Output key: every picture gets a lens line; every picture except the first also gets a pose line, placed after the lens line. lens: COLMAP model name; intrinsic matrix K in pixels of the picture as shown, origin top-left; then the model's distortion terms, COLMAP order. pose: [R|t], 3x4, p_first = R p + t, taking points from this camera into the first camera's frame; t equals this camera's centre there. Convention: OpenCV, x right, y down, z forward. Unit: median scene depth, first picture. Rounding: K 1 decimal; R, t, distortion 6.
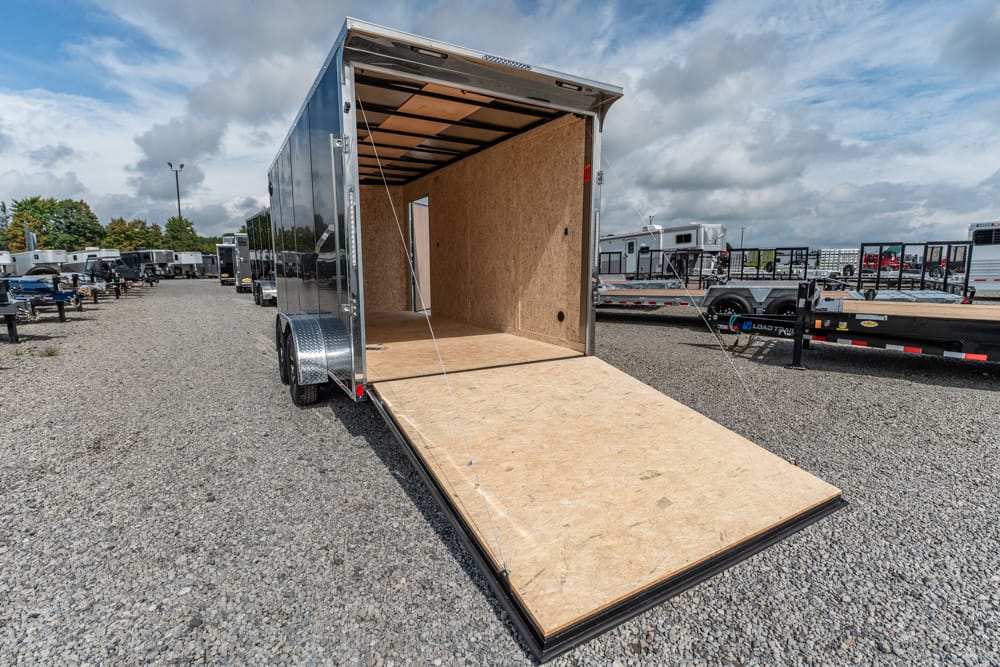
lens RADIAL K [[466.1, 0, 496.7], [0, 466.1, 330.9], [0, 0, 1]] dist [0.002094, -0.001394]
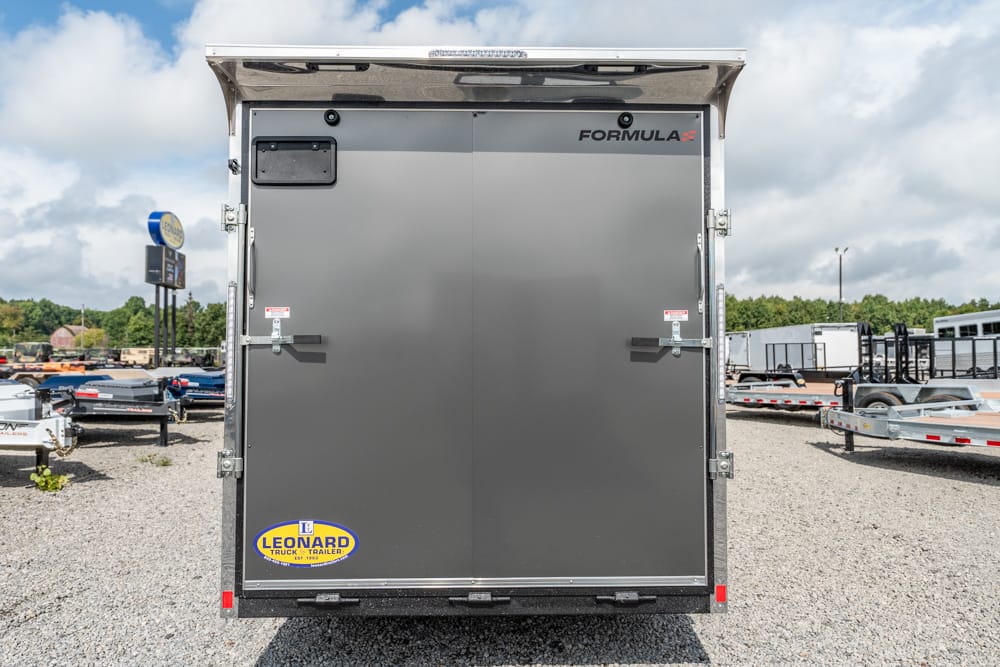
lens RADIAL K [[656.9, 0, 496.1], [0, 656.9, 333.1], [0, 0, 1]] dist [-0.003016, 0.000874]
pose [[0.876197, -0.012028, -0.481804, 0.251626], [-0.068039, 0.986589, -0.148364, -0.065602], [0.477127, 0.162778, 0.863628, 0.210459]]
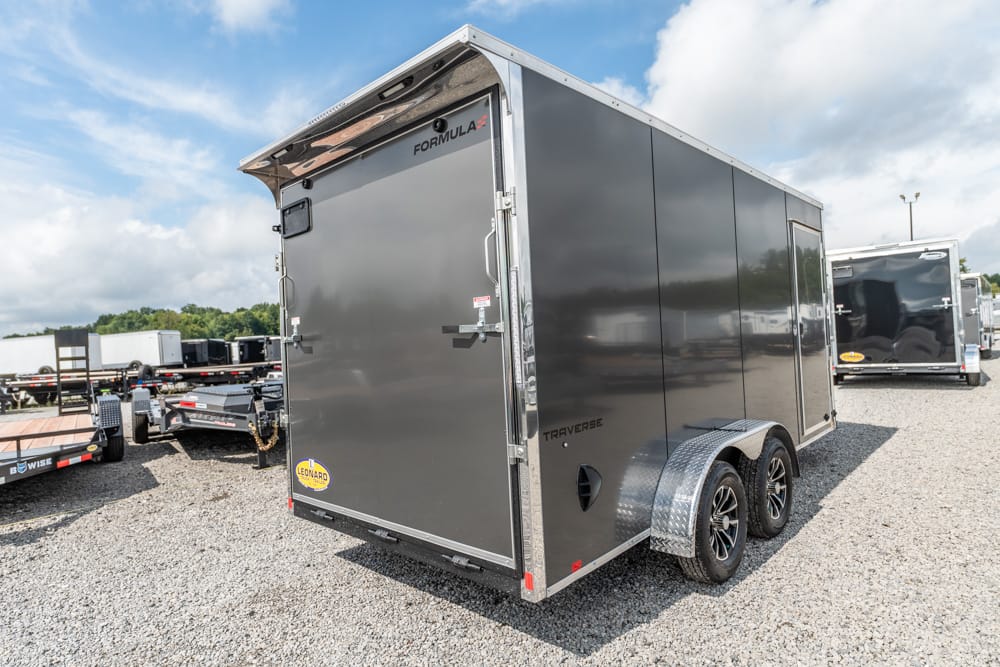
lens RADIAL K [[577.3, 0, 499.3], [0, 577.3, 334.9], [0, 0, 1]] dist [0.000829, 0.001300]
pose [[0.283767, -0.017770, -0.958729, 0.573099], [-0.085071, 0.995419, -0.043629, -0.119036], [0.955112, 0.093941, 0.280956, 0.600916]]
